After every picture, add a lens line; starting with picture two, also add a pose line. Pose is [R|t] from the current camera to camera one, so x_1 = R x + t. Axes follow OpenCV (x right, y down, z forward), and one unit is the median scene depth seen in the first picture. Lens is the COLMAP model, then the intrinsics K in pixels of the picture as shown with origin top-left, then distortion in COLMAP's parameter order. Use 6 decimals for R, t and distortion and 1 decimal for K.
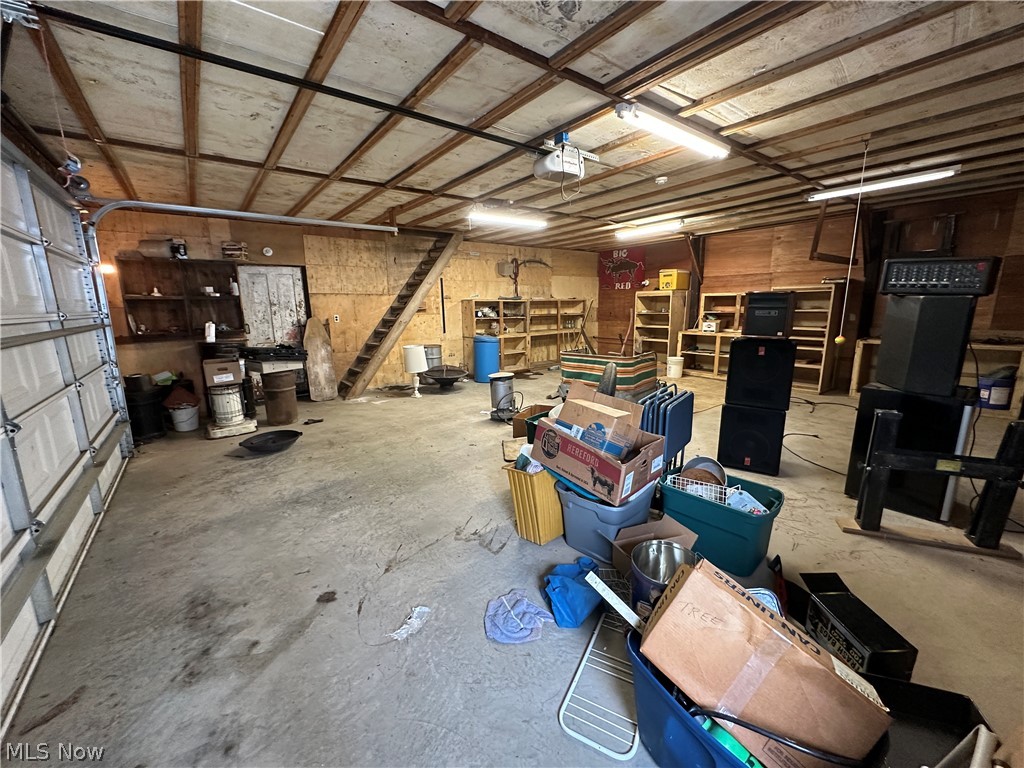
lens RADIAL K [[411.3, 0, 512.0], [0, 411.3, 384.0], [0, 0, 1]] dist [-0.002994, -0.000024]
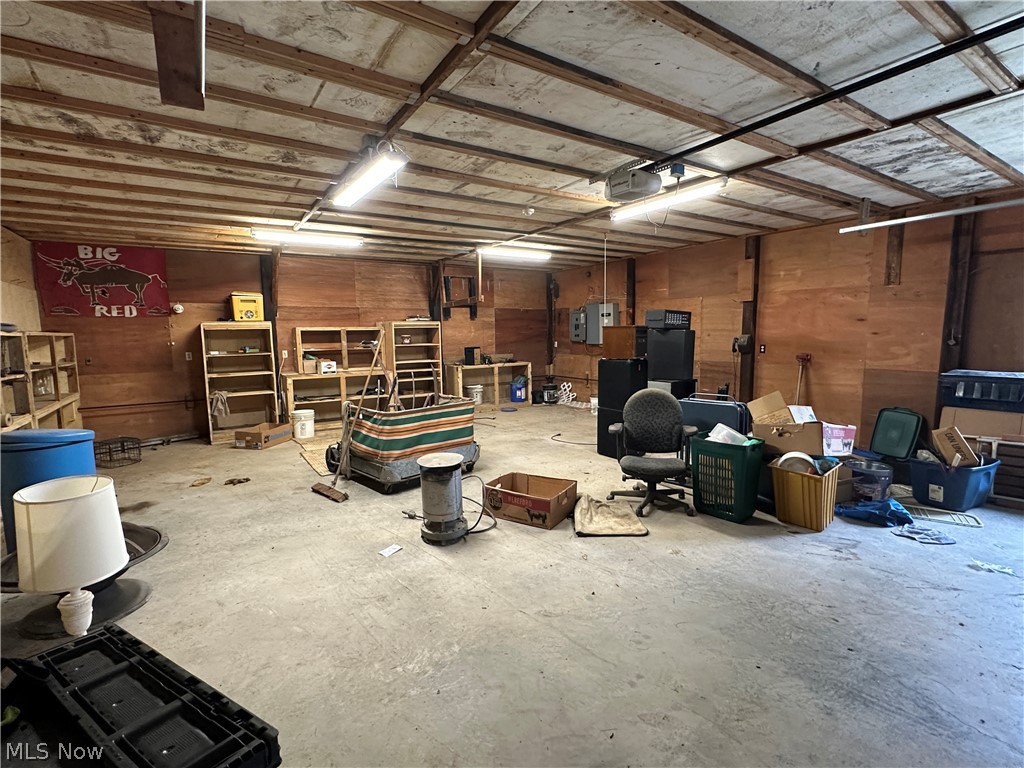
lens RADIAL K [[478.4, 0, 512.0], [0, 478.4, 384.0], [0, 0, 1]] dist [-0.001589, -0.000104]
pose [[0.066276, -0.092961, 0.993461, -0.490172], [0.205642, 0.975548, 0.077566, -0.113956], [-0.976380, 0.199157, 0.083772, 0.614514]]
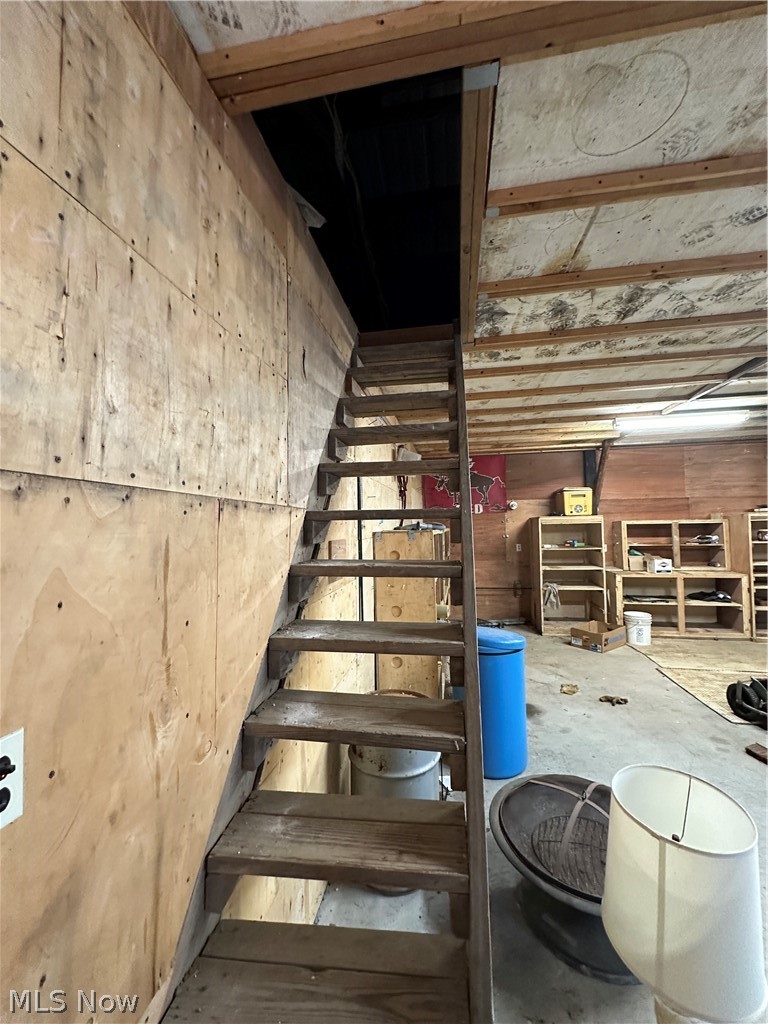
lens RADIAL K [[411.3, 0, 384.0], [0, 411.3, 512.0], [0, 0, 1]] dist [-0.002994, -0.000024]
pose [[0.732484, 0.025087, 0.680322, -0.414341], [0.136525, 0.973607, -0.182896, -0.179685], [-0.666954, 0.226849, 0.709726, 0.856836]]
